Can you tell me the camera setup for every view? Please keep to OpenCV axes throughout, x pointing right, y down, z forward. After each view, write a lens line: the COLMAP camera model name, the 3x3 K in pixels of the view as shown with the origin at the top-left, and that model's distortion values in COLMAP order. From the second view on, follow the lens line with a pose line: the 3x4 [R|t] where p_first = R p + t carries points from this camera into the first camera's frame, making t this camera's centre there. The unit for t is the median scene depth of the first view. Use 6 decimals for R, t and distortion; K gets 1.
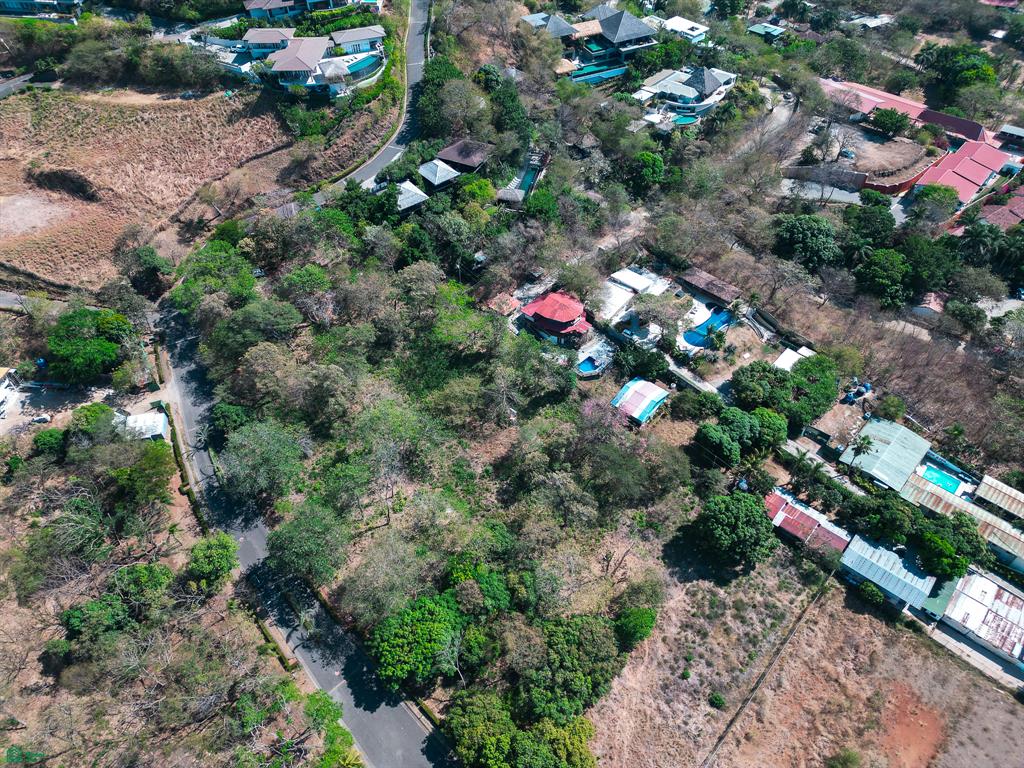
lens RADIAL K [[725.4, 0, 512.8], [0, 725.4, 383.8], [0, 0, 1]] dist [0.076827, -0.075815]
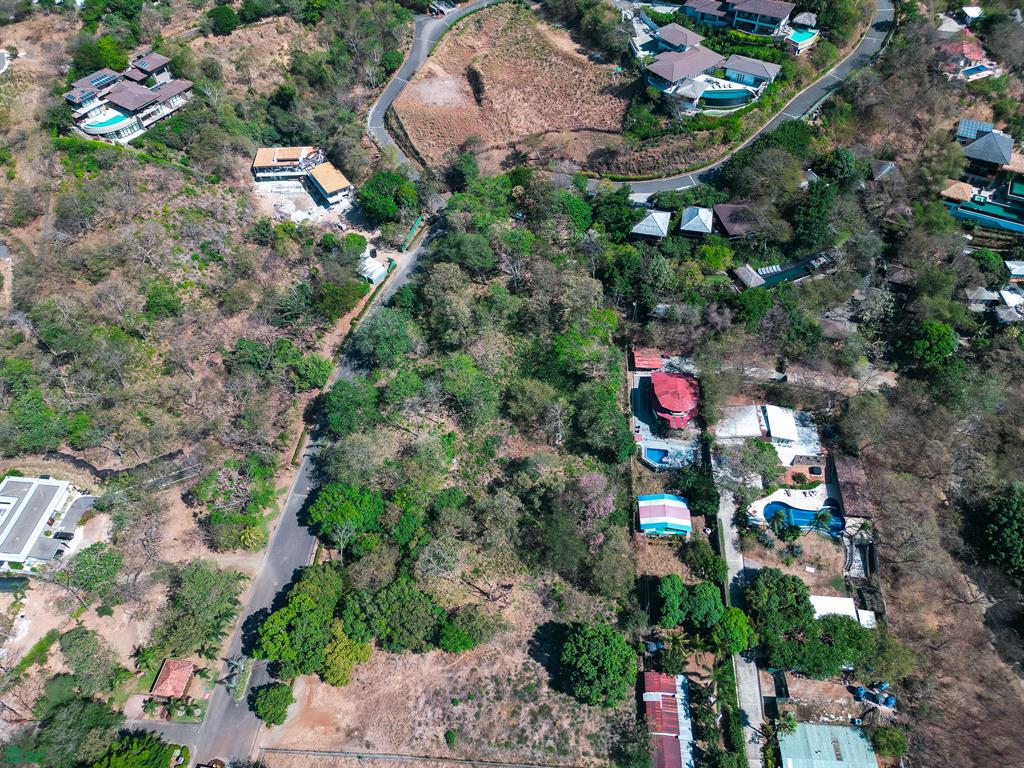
lens RADIAL K [[725.4, 0, 513.3], [0, 725.4, 382.4], [0, 0, 1]] dist [0.076827, -0.075815]
pose [[0.614941, 0.614953, -0.493640, 0.419078], [-0.565817, 0.780113, 0.266973, -0.262305], [0.549271, 0.115137, 0.827674, 0.041496]]
